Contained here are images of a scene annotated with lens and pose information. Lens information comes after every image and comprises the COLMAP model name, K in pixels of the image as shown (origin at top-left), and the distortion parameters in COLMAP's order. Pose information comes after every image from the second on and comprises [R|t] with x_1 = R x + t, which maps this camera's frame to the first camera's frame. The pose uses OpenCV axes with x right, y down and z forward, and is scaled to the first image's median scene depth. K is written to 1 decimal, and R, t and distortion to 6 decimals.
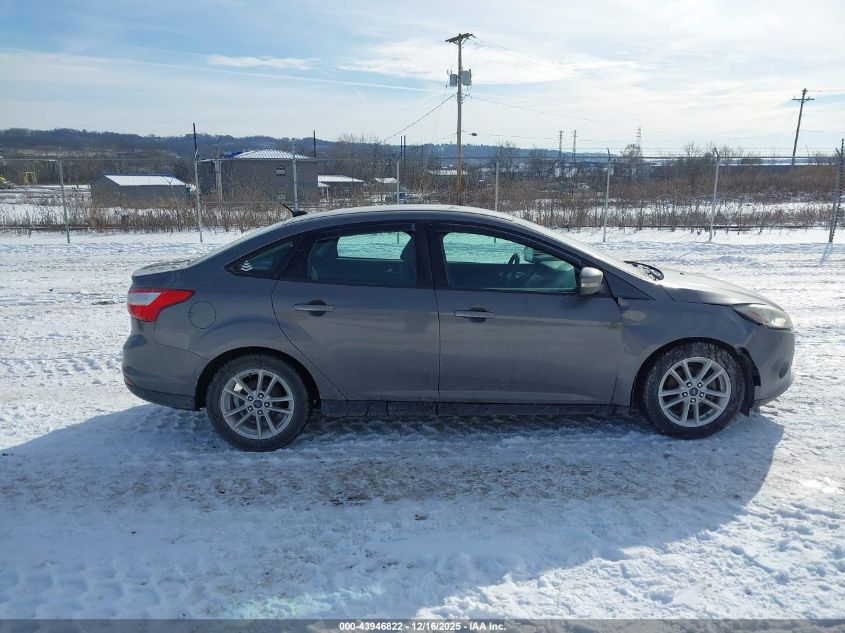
lens RADIAL K [[647.9, 0, 422.5], [0, 647.9, 316.5], [0, 0, 1]] dist [-0.021611, 0.009244]
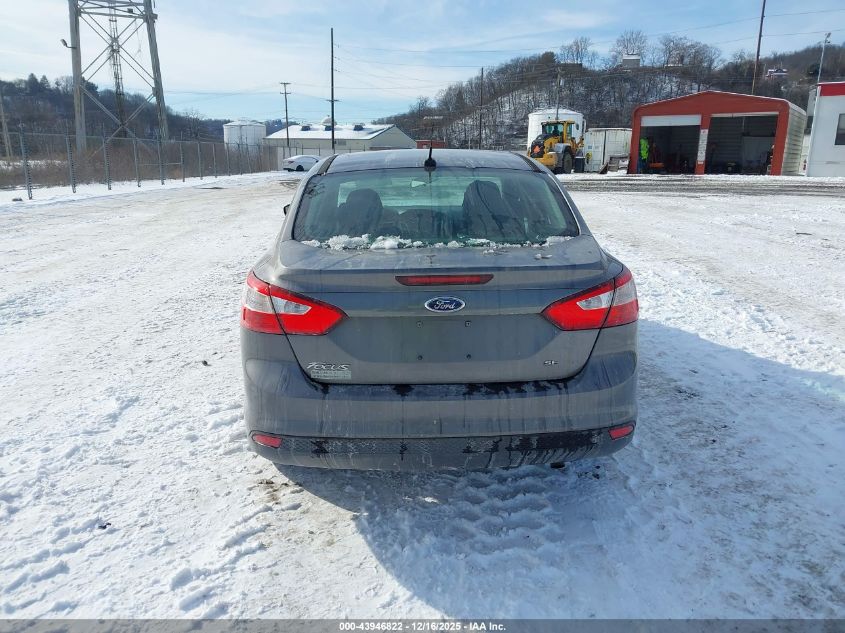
lens RADIAL K [[647.9, 0, 422.5], [0, 647.9, 316.5], [0, 0, 1]] dist [-0.021611, 0.009244]
pose [[0.004453, -0.209448, 0.977810, -1.193338], [0.209422, 0.956331, 0.203894, -0.183964], [-0.977815, 0.203867, 0.048122, 1.330397]]
